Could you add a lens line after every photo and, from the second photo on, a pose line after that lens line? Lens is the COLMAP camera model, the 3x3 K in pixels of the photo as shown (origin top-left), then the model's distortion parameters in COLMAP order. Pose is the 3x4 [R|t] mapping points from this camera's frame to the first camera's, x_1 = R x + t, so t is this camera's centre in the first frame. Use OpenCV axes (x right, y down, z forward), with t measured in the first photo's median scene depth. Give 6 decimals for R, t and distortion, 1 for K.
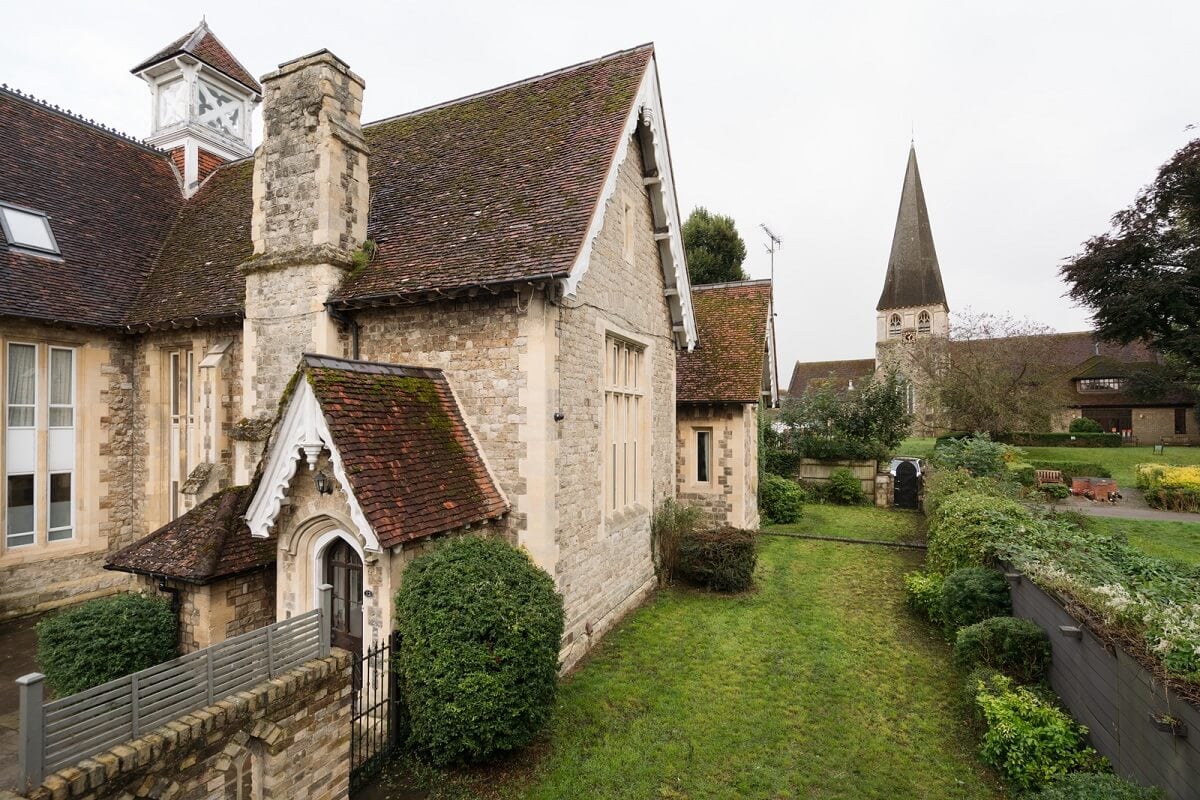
lens RADIAL K [[595.8, 0, 590.6], [0, 595.8, 416.2], [0, 0, 1]] dist [-0.002925, 0.005052]
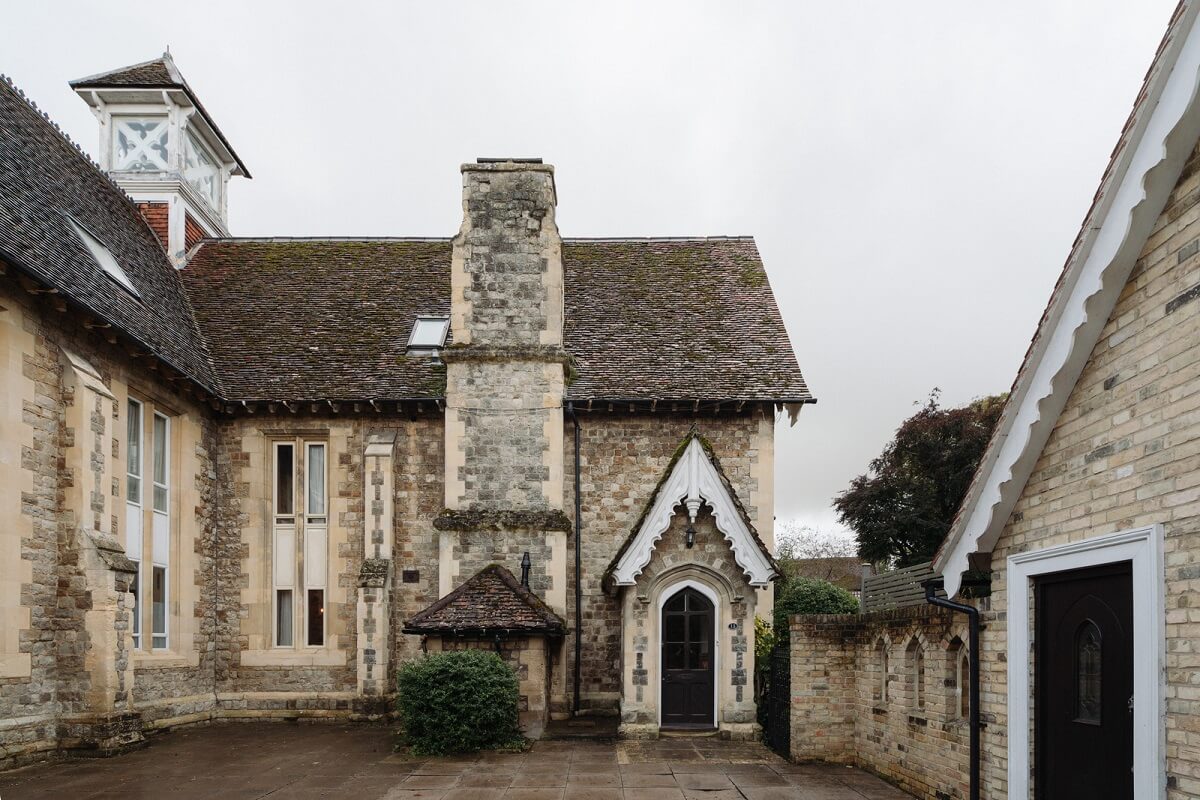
lens RADIAL K [[644.8, 0, 603.0], [0, 644.8, 652.6], [0, 0, 1]] dist [-0.005438, 0.002093]
pose [[0.905208, -0.000812, 0.424968, -0.830831], [-0.001553, 0.999985, 0.005219, 0.242099], [-0.424966, -0.005385, 0.905193, -0.069225]]
